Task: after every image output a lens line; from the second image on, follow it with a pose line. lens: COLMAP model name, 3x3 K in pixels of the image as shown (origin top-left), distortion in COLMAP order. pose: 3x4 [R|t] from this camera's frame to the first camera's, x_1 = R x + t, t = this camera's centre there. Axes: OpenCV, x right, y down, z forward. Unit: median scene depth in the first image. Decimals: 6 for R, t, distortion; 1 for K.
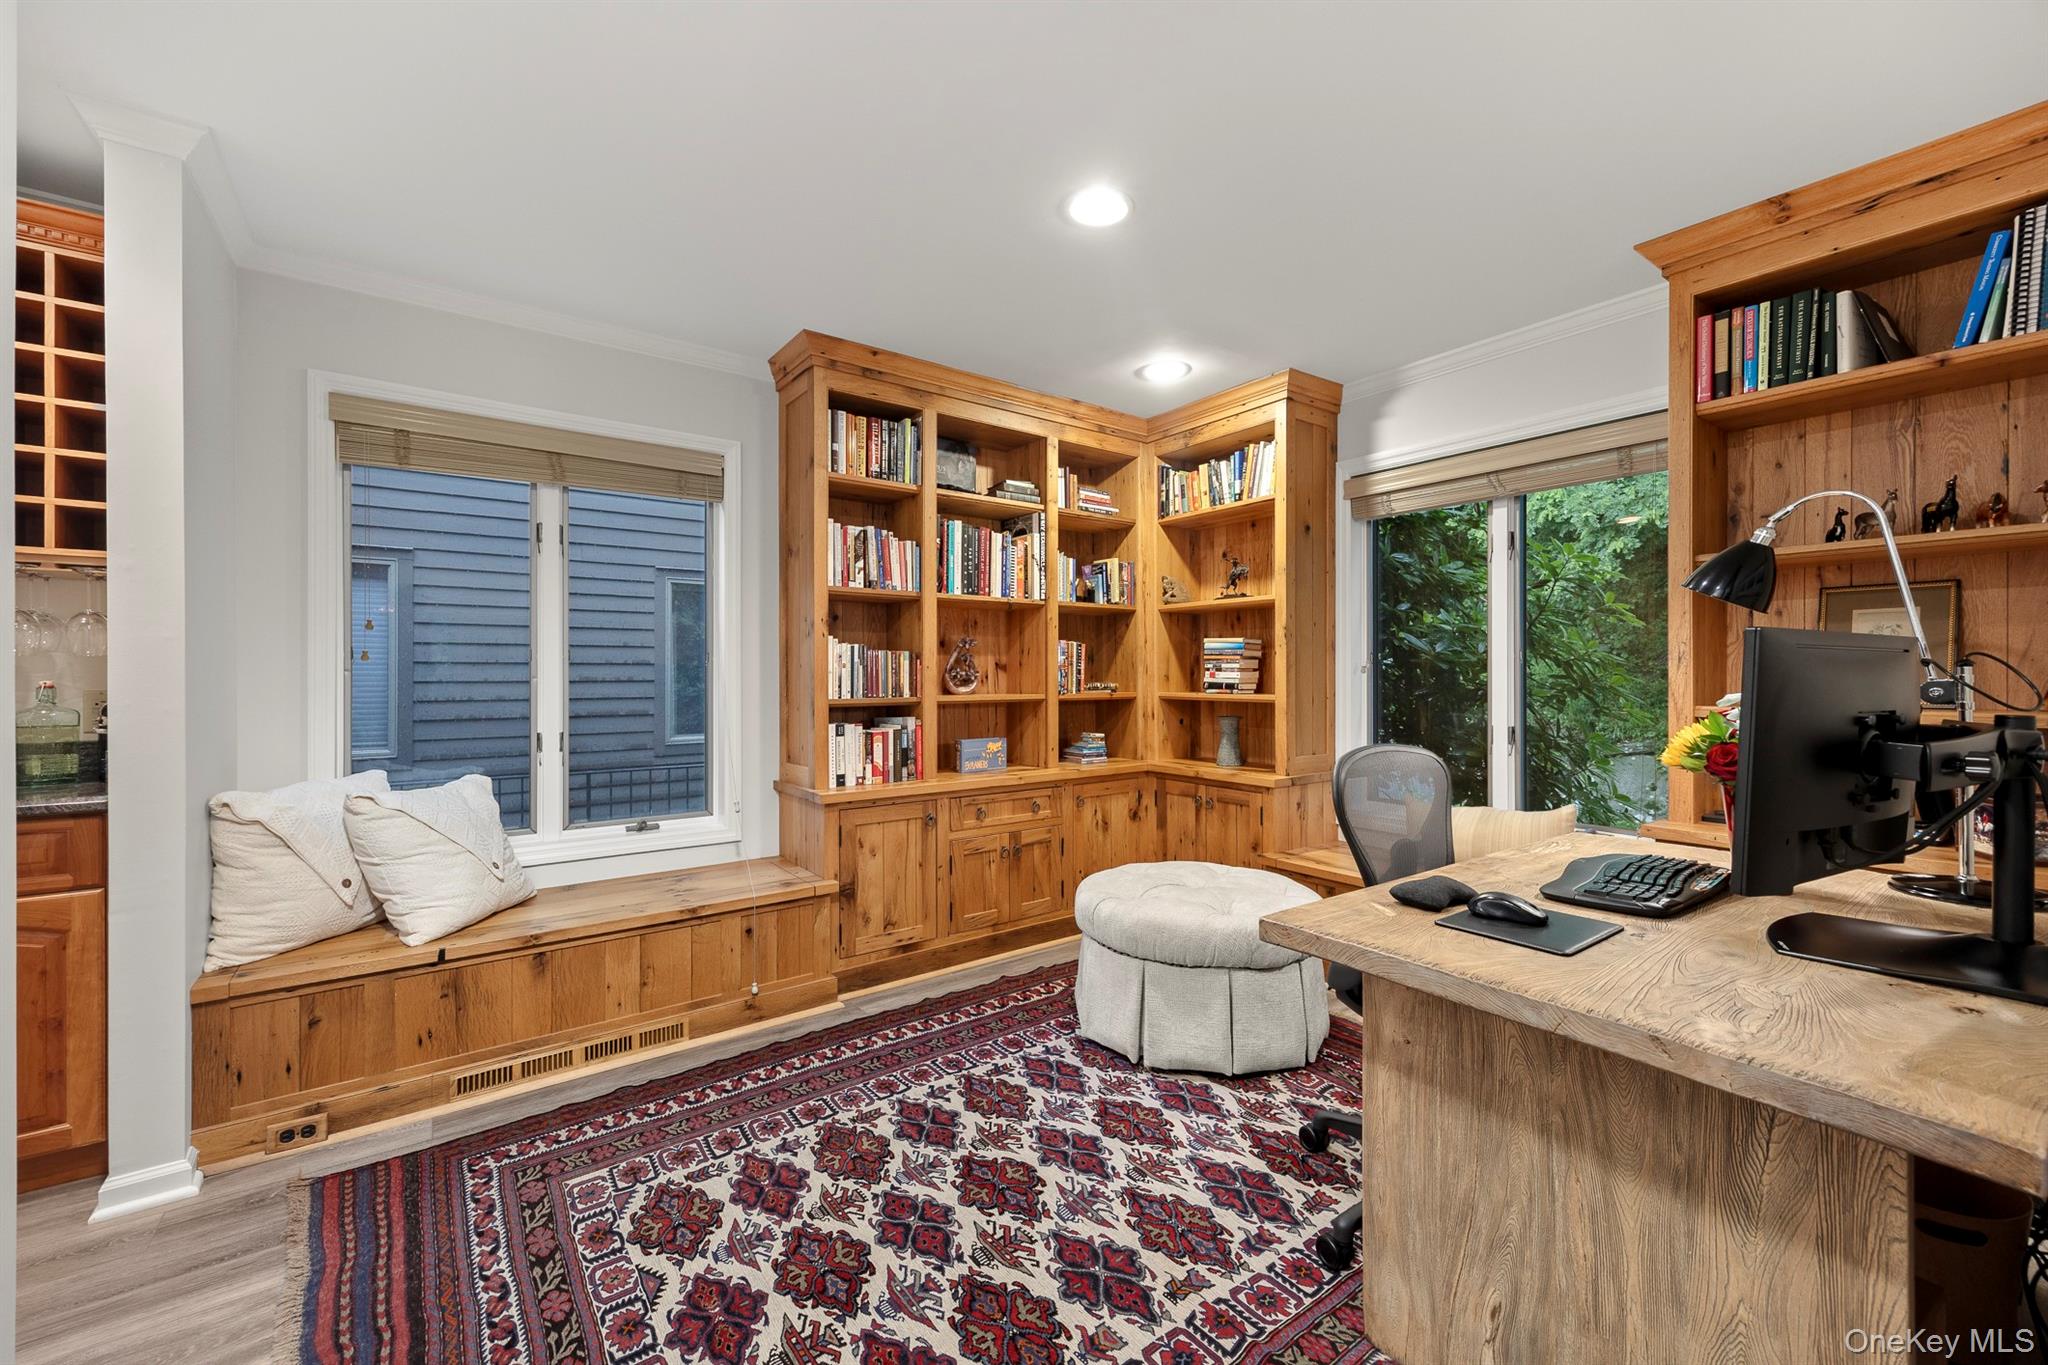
lens RADIAL K [[815.2, 0, 1064.9], [0, 815.2, 675.1], [0, 0, 1]] dist [0.002978, -0.000371]
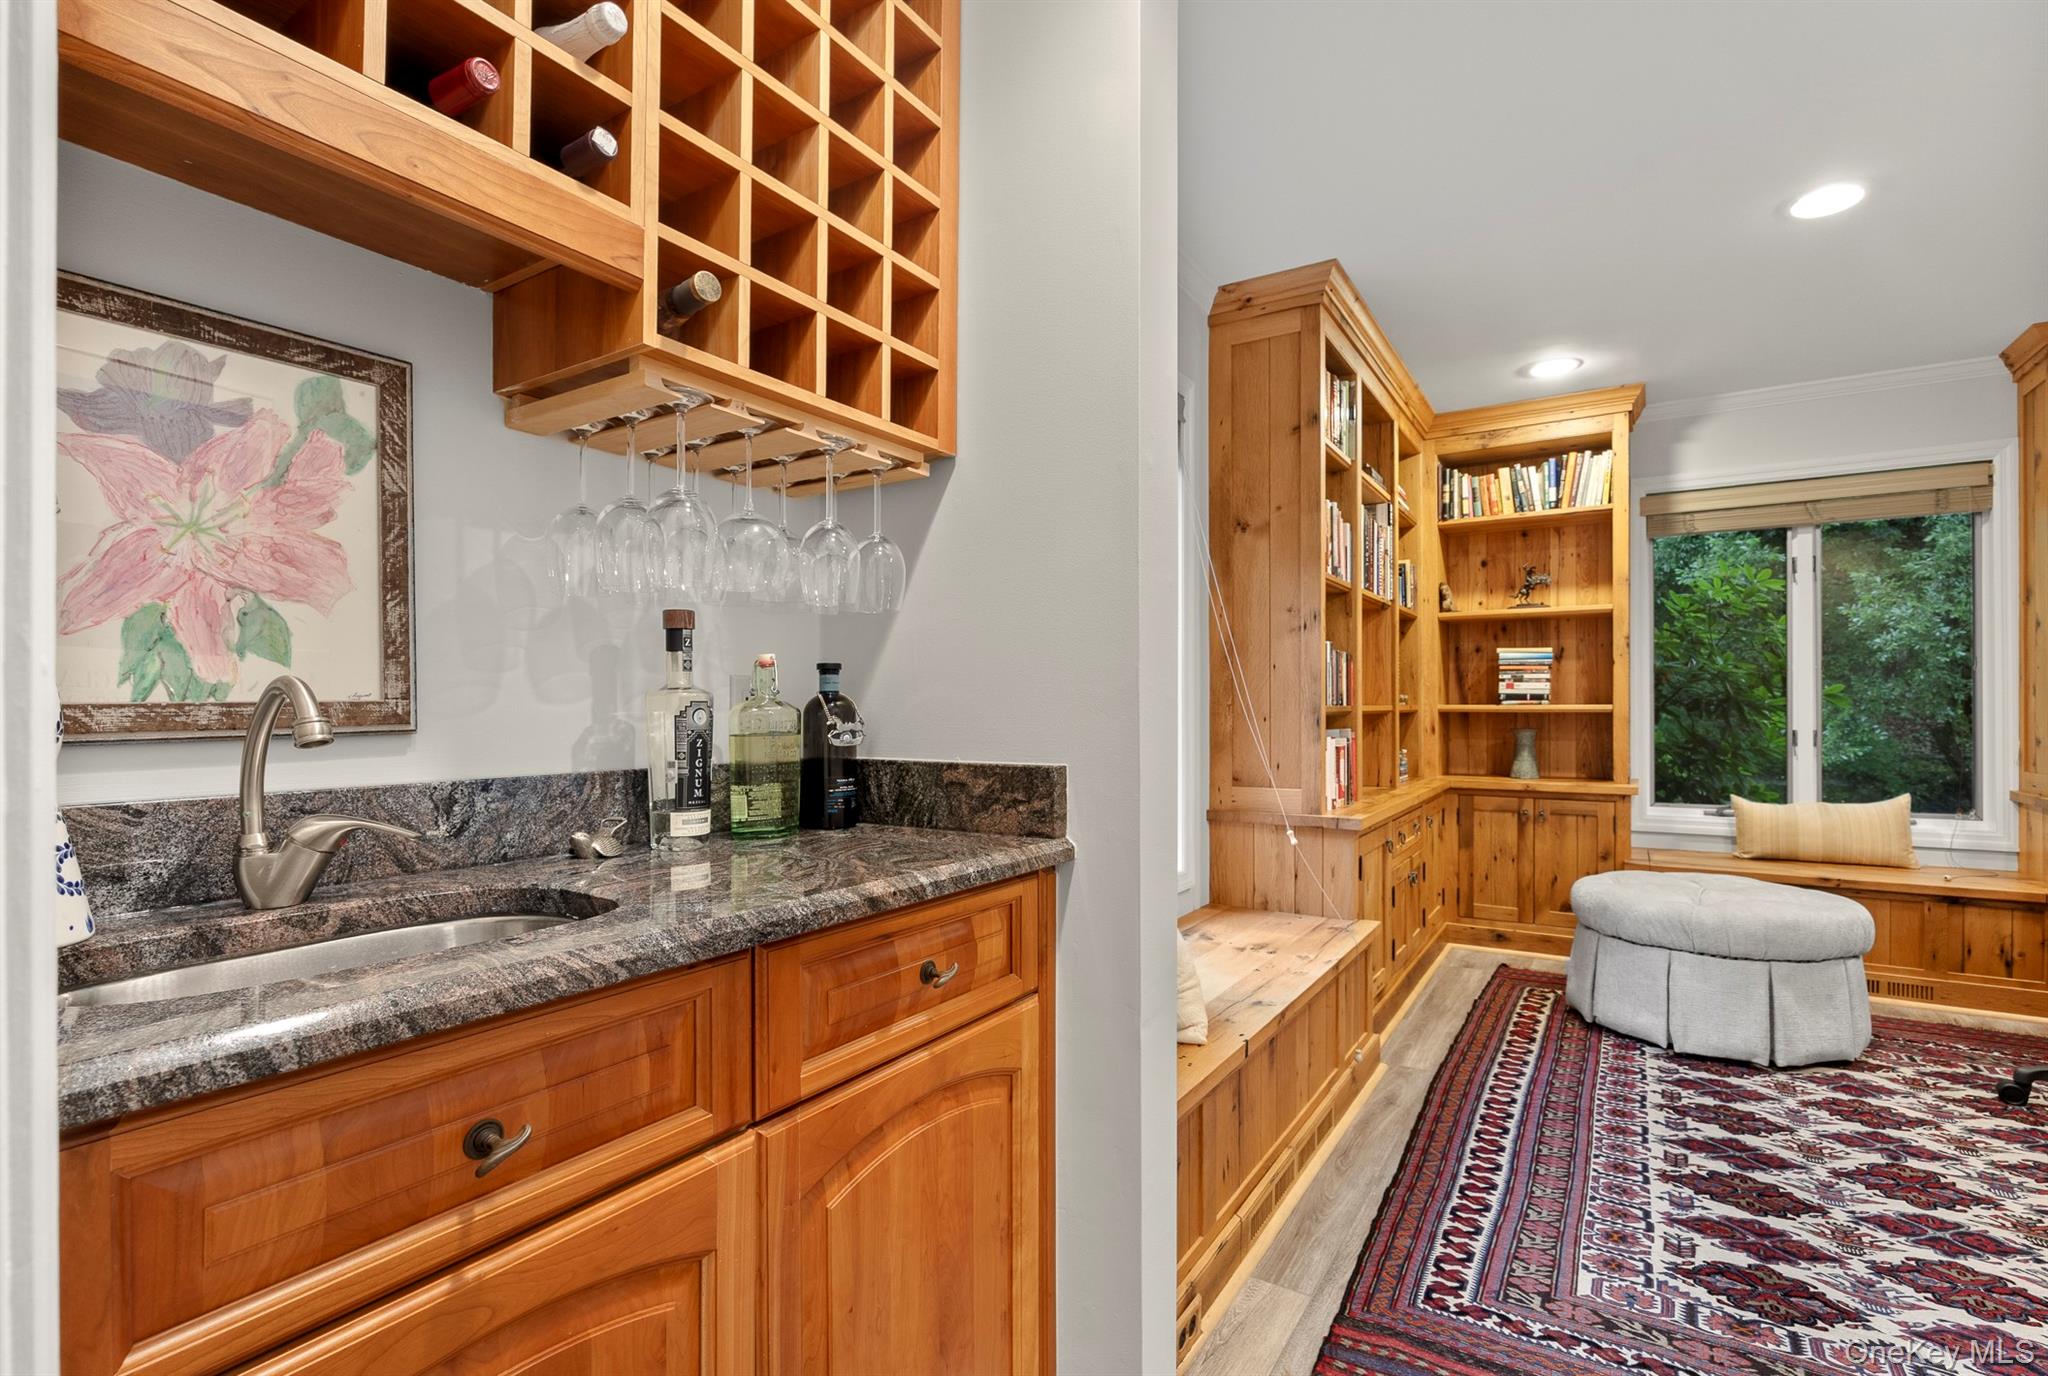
lens RADIAL K [[918.1, 0, 1097.7], [0, 918.1, 707.3], [0, 0, 1]] dist [-0.009423, 0.001290]
pose [[0.926544, -0.002902, 0.376174, -1.130261], [0.003006, 0.999995, 0.000310, 0.038253], [-0.376173, 0.000843, 0.926549, 0.288325]]
